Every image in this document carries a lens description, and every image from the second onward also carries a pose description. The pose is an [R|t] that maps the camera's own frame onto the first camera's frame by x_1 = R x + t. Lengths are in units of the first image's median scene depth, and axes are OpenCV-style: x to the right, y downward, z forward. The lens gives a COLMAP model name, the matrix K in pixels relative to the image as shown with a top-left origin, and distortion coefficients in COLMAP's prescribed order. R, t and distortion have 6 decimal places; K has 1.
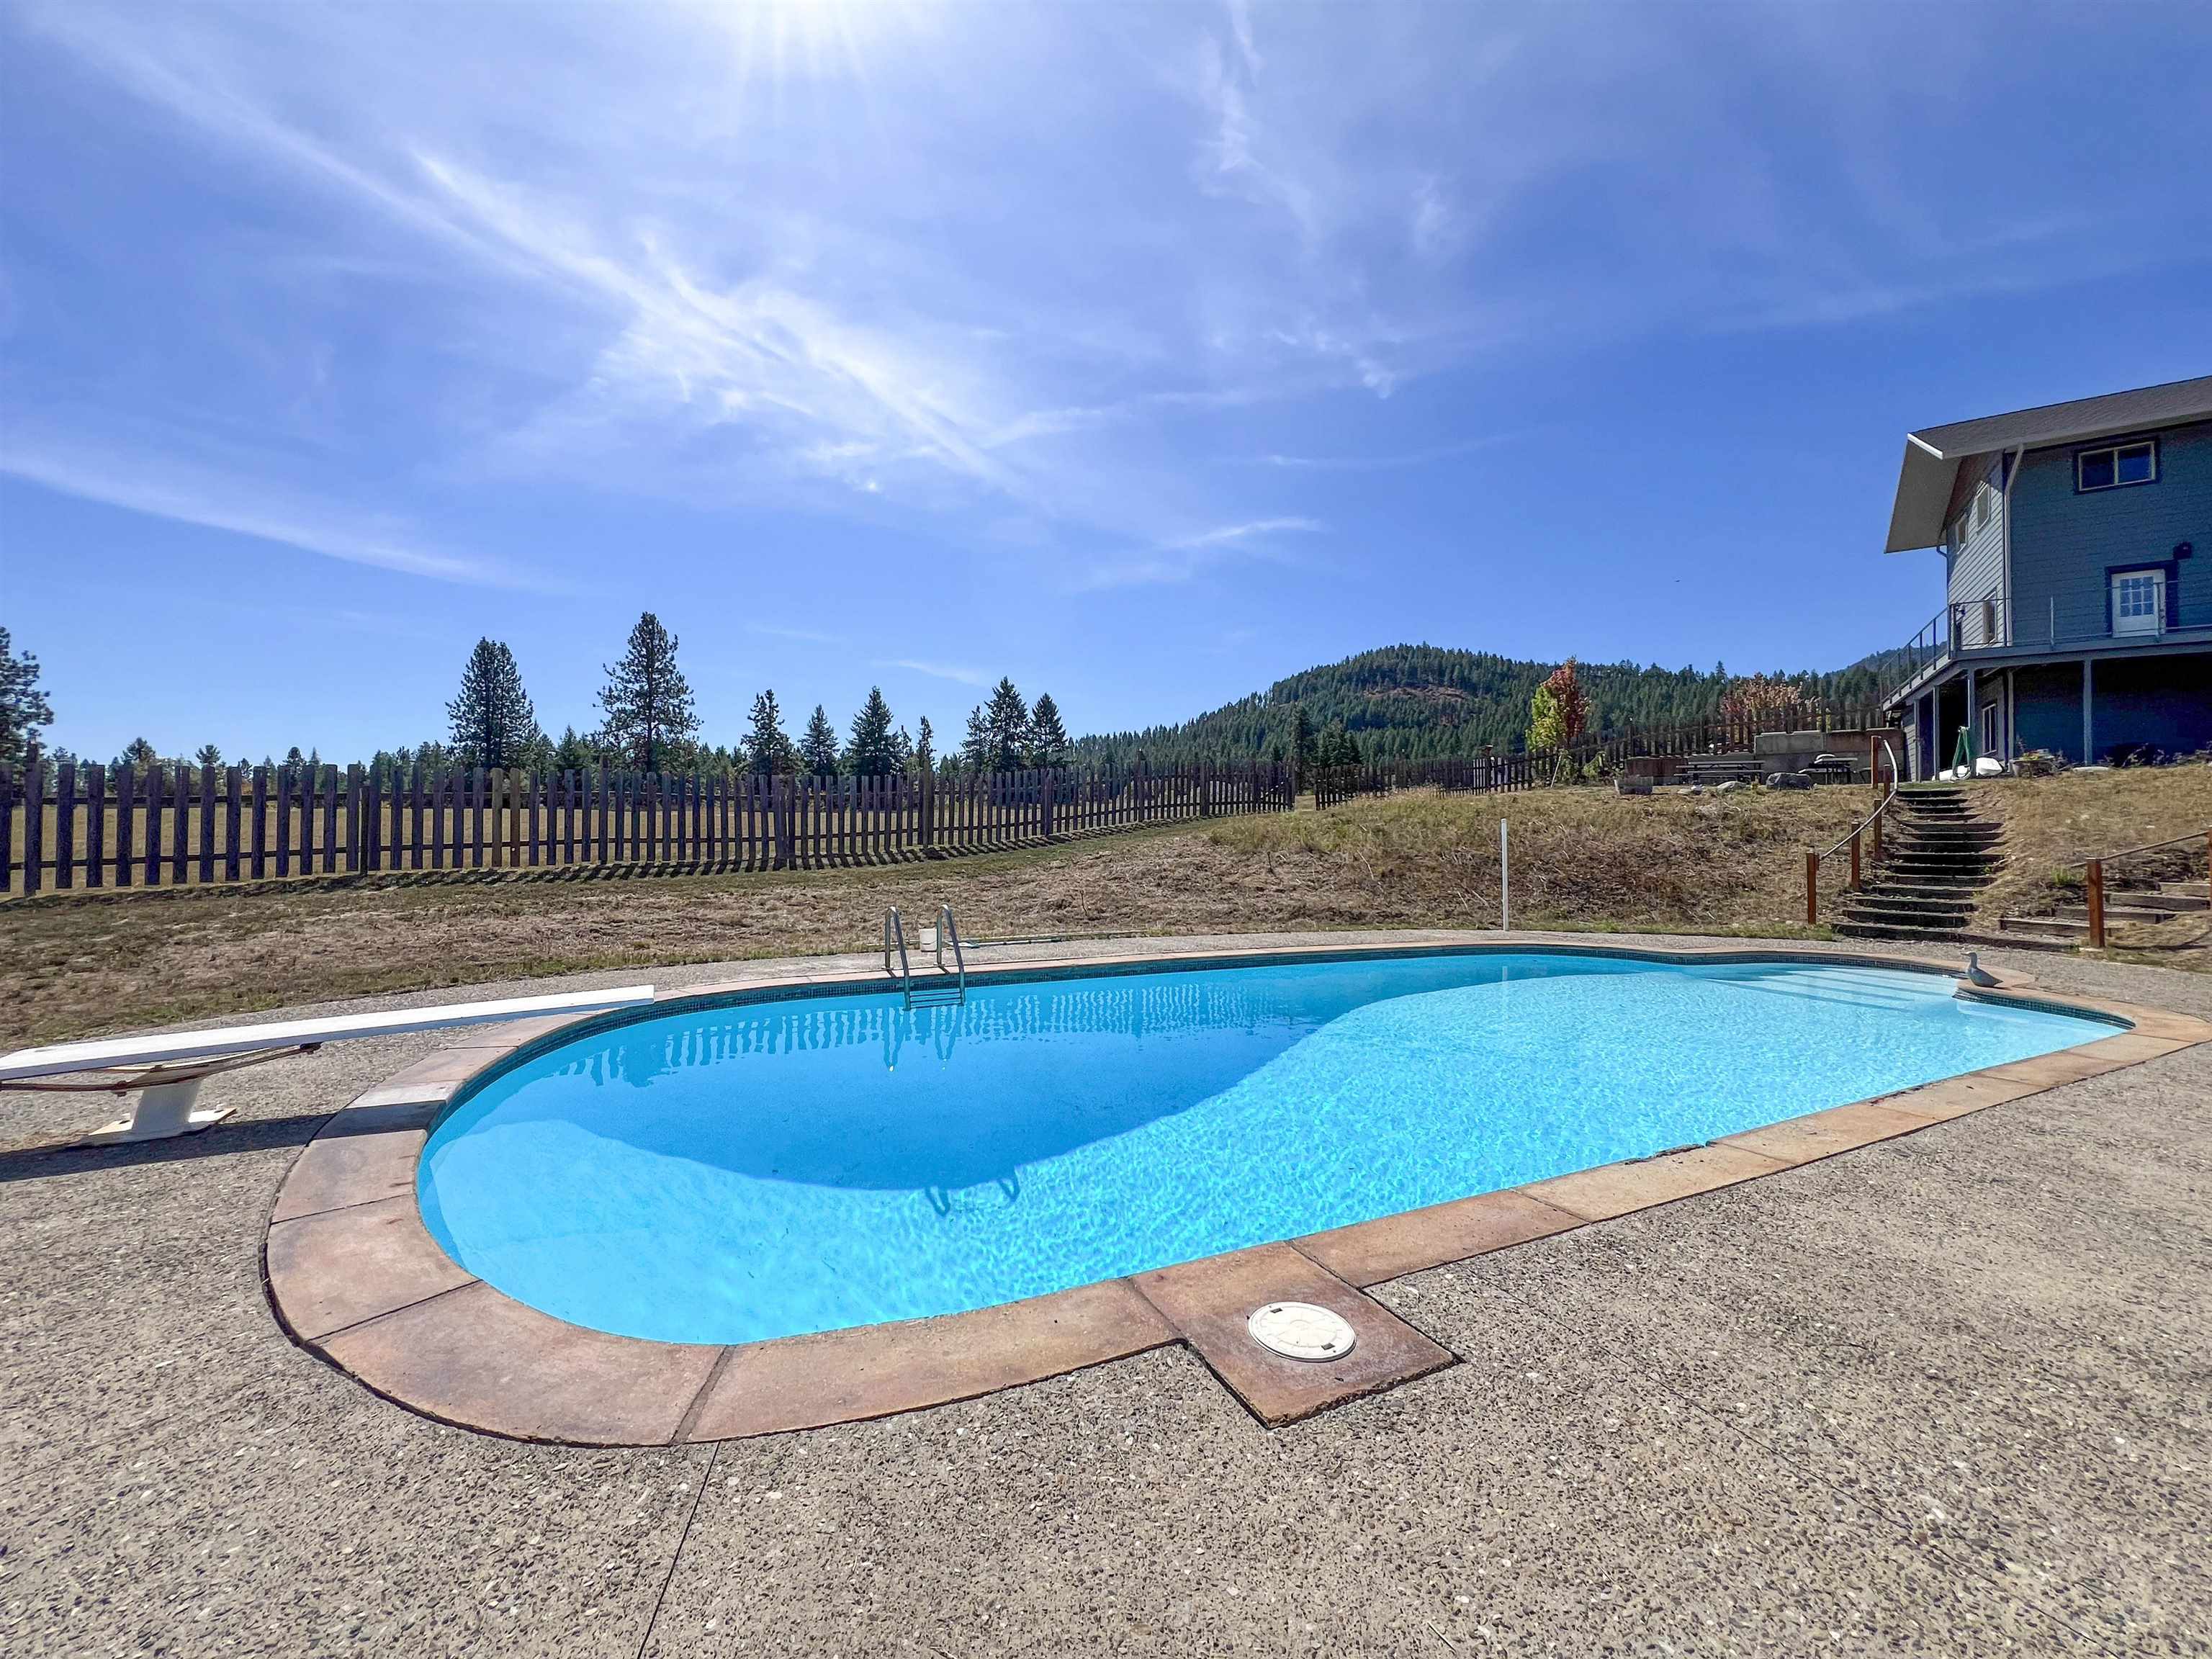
lens RADIAL K [[889.6, 0, 1104.1], [0, 889.6, 825.2], [0, 0, 1]] dist [-0.002046, 0.000778]
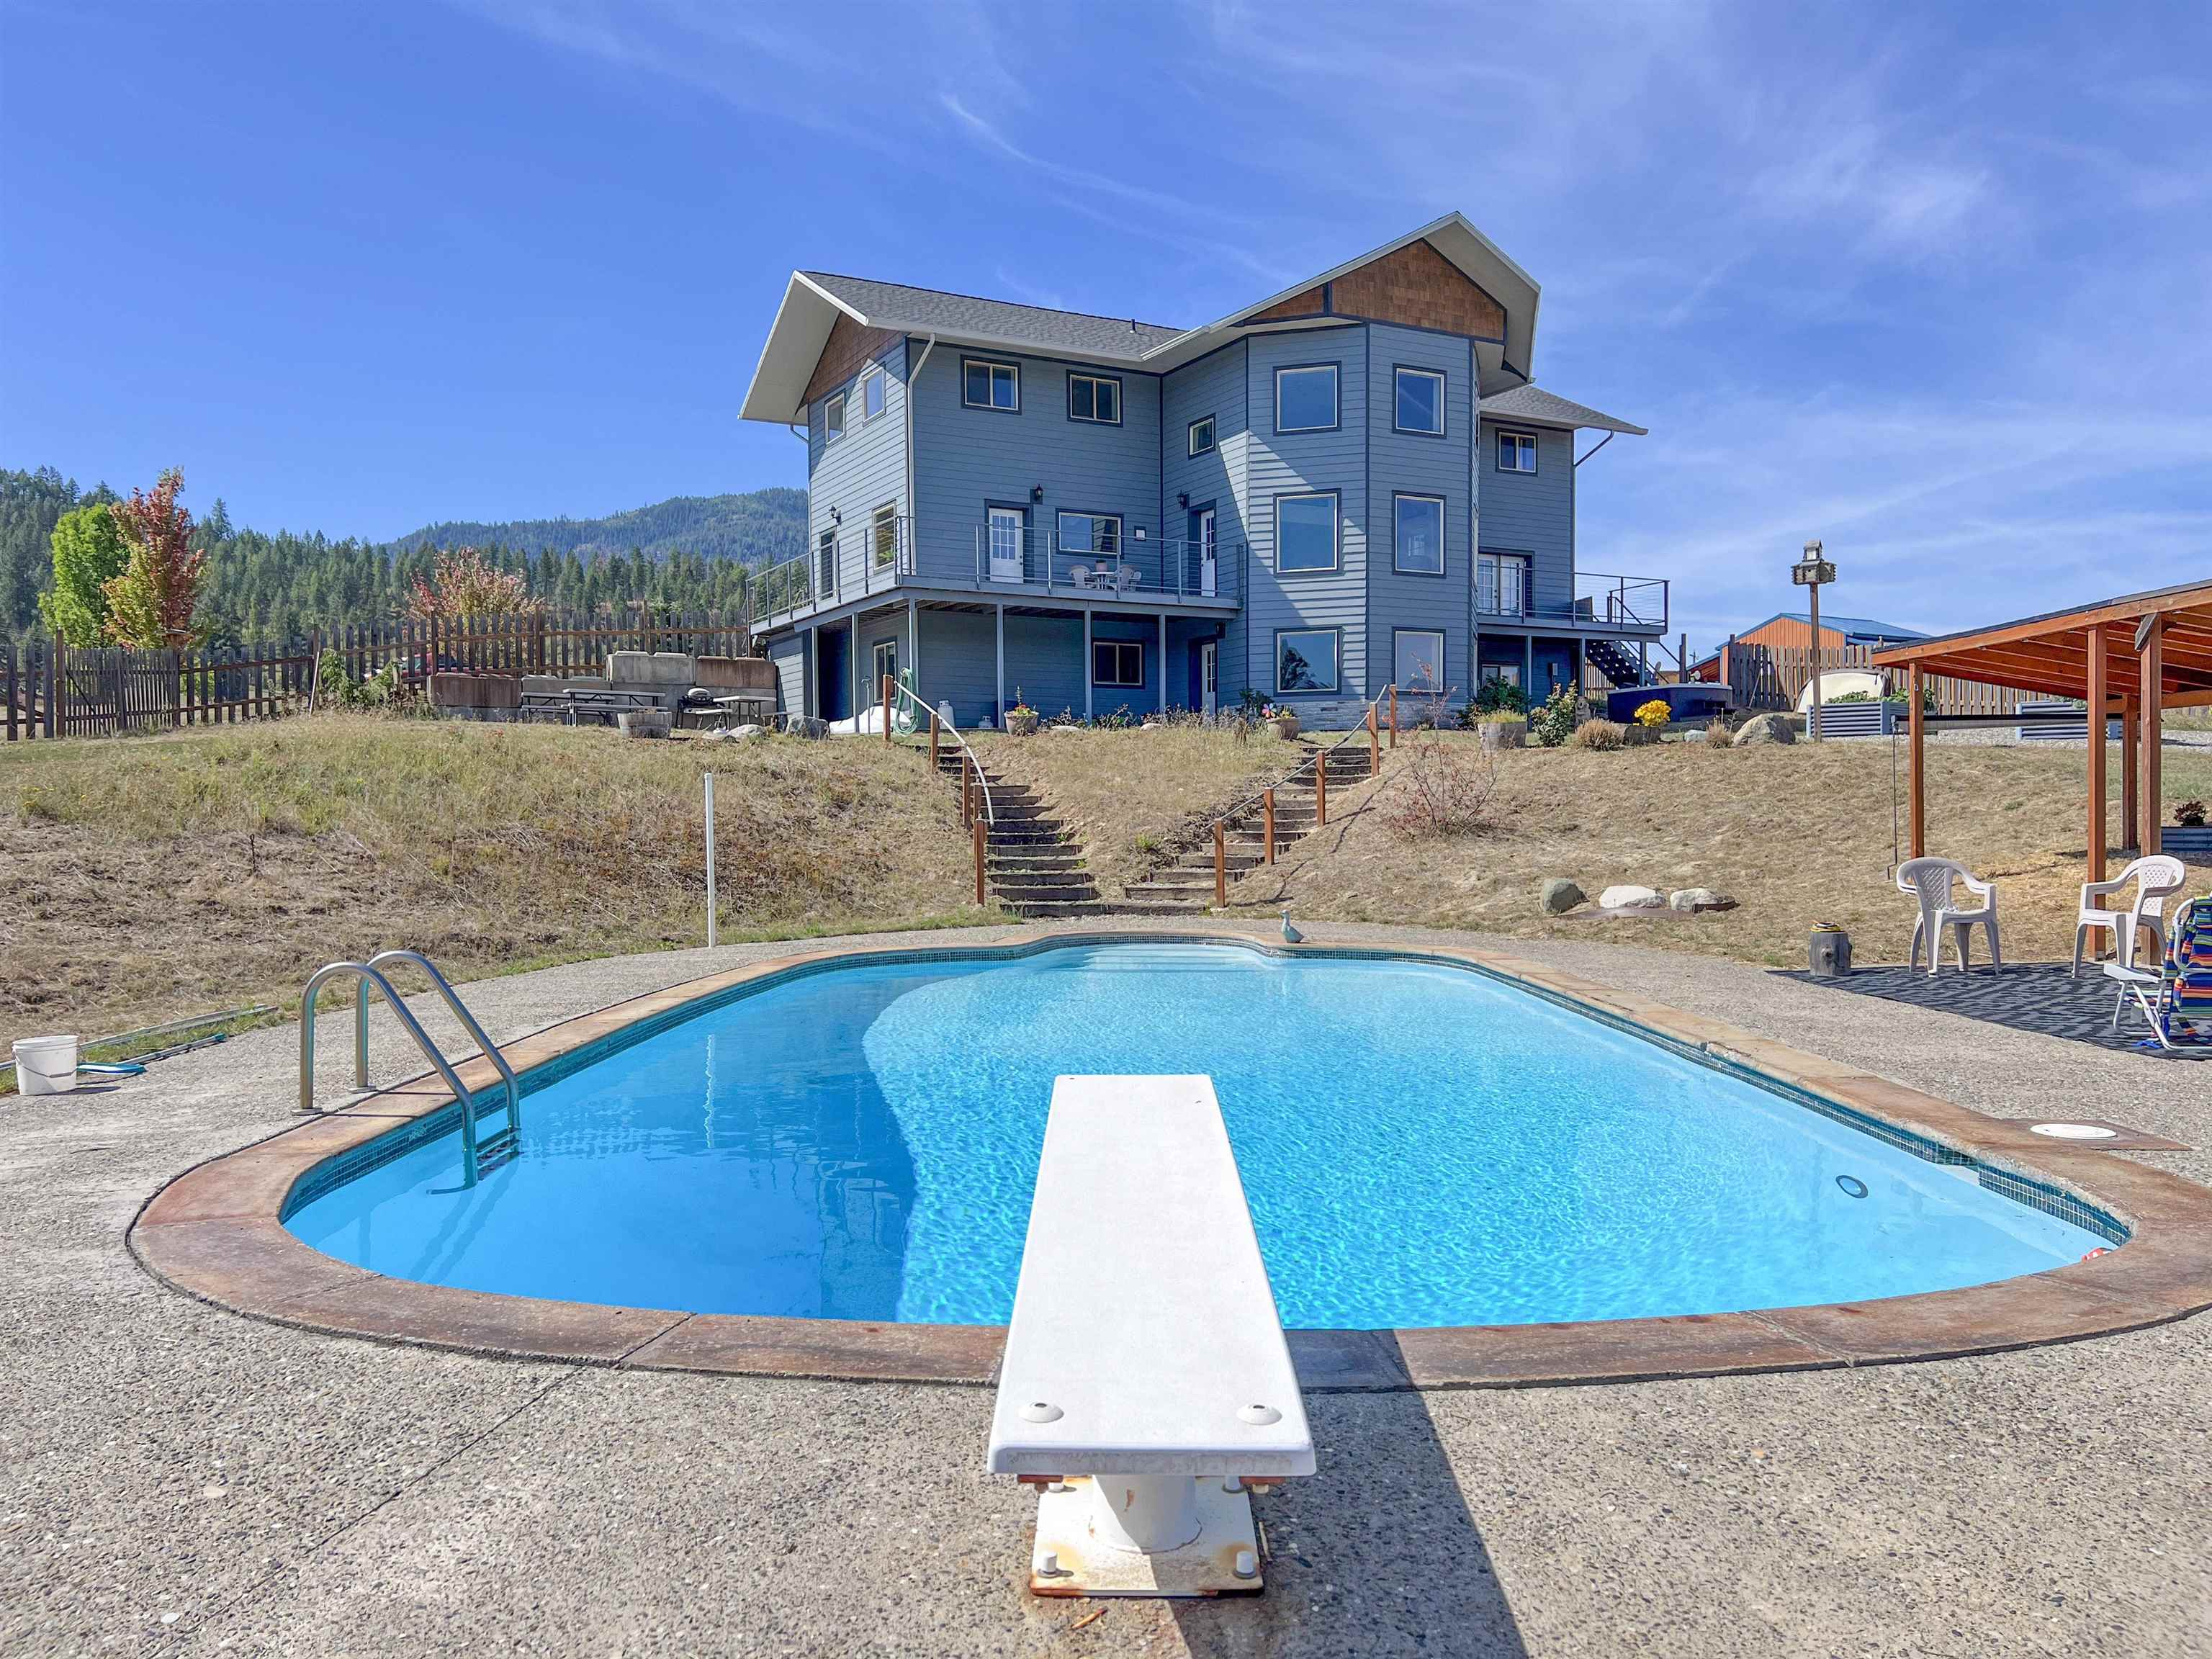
lens RADIAL K [[1662.0, 0, 1097.6], [0, 1662.0, 846.0], [0, 0, 1]] dist [0.077688, -0.092924]
pose [[0.460419, -0.026556, 0.887304, -0.246947], [-0.003452, 0.999491, 0.031705, 0.003233], [-0.887695, -0.017661, 0.460093, 0.099854]]
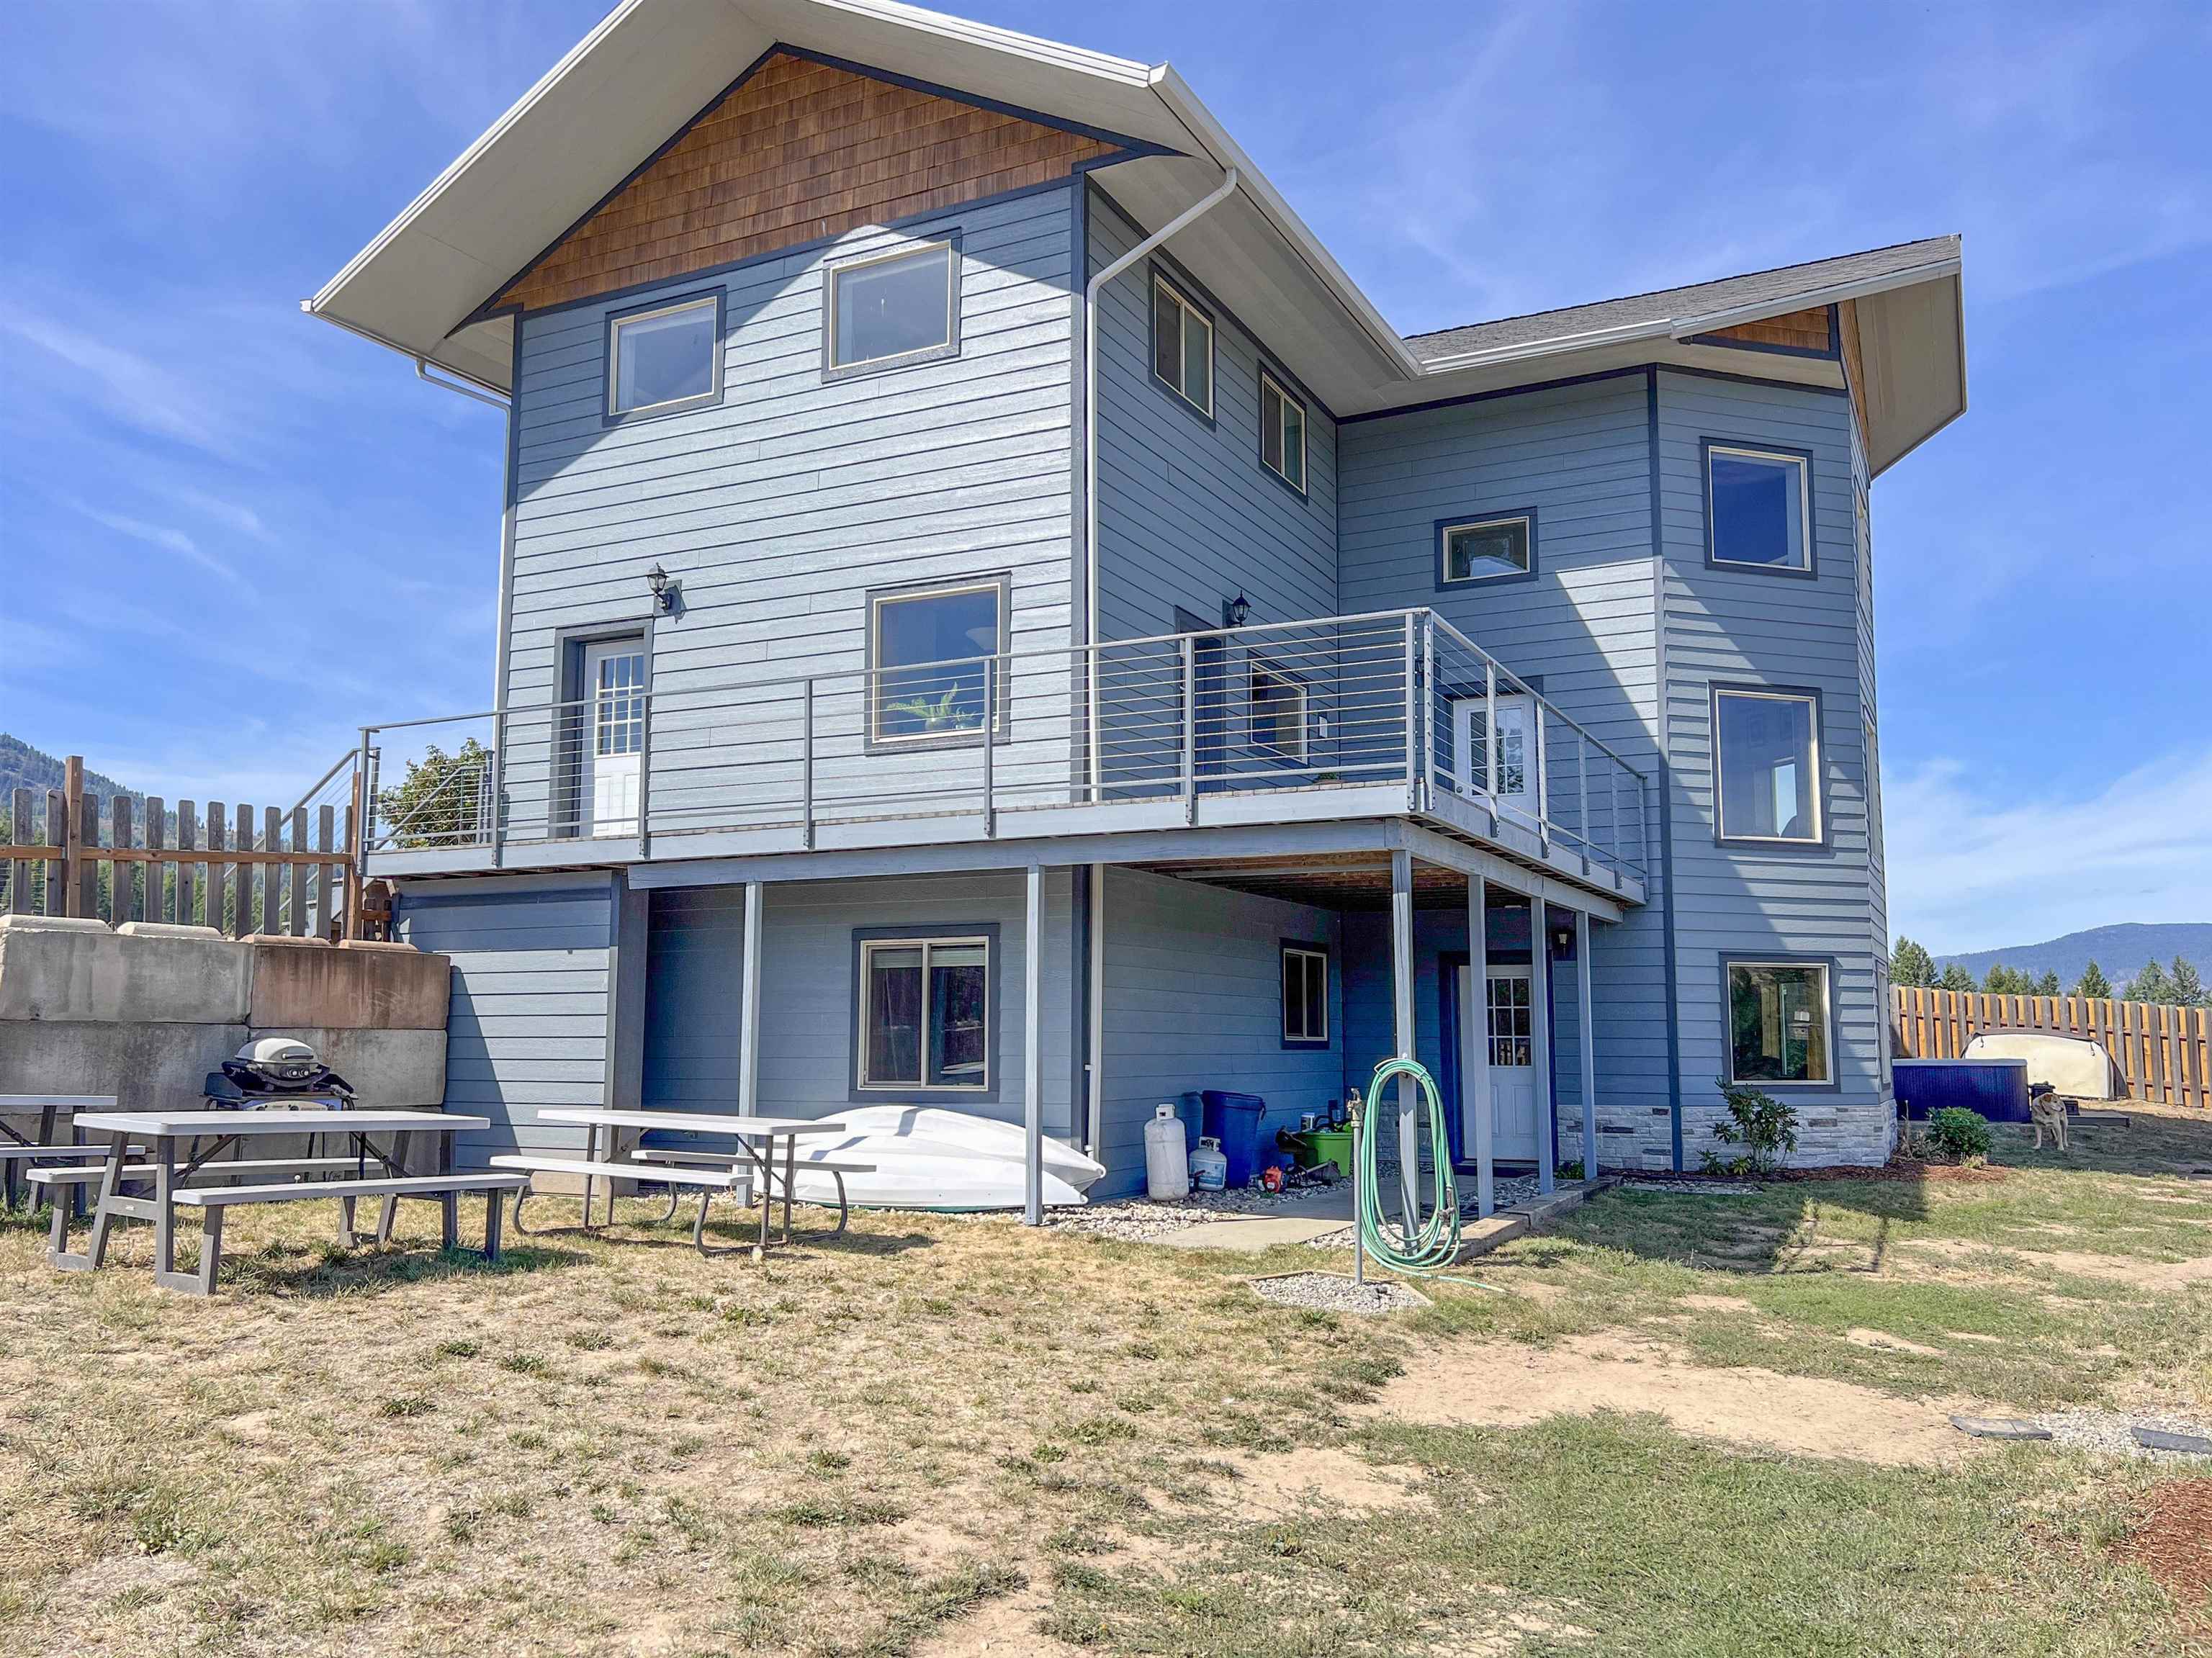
lens RADIAL K [[1727.9, 0, 1023.2], [0, 1727.9, 855.5], [0, 0, 1]] dist [-0.005978, -0.002119]
pose [[-0.103493, 0.090178, 0.990534, 0.347056], [-0.020811, 0.995467, -0.092802, -0.095642], [-0.994412, -0.030218, -0.101148, 0.901678]]
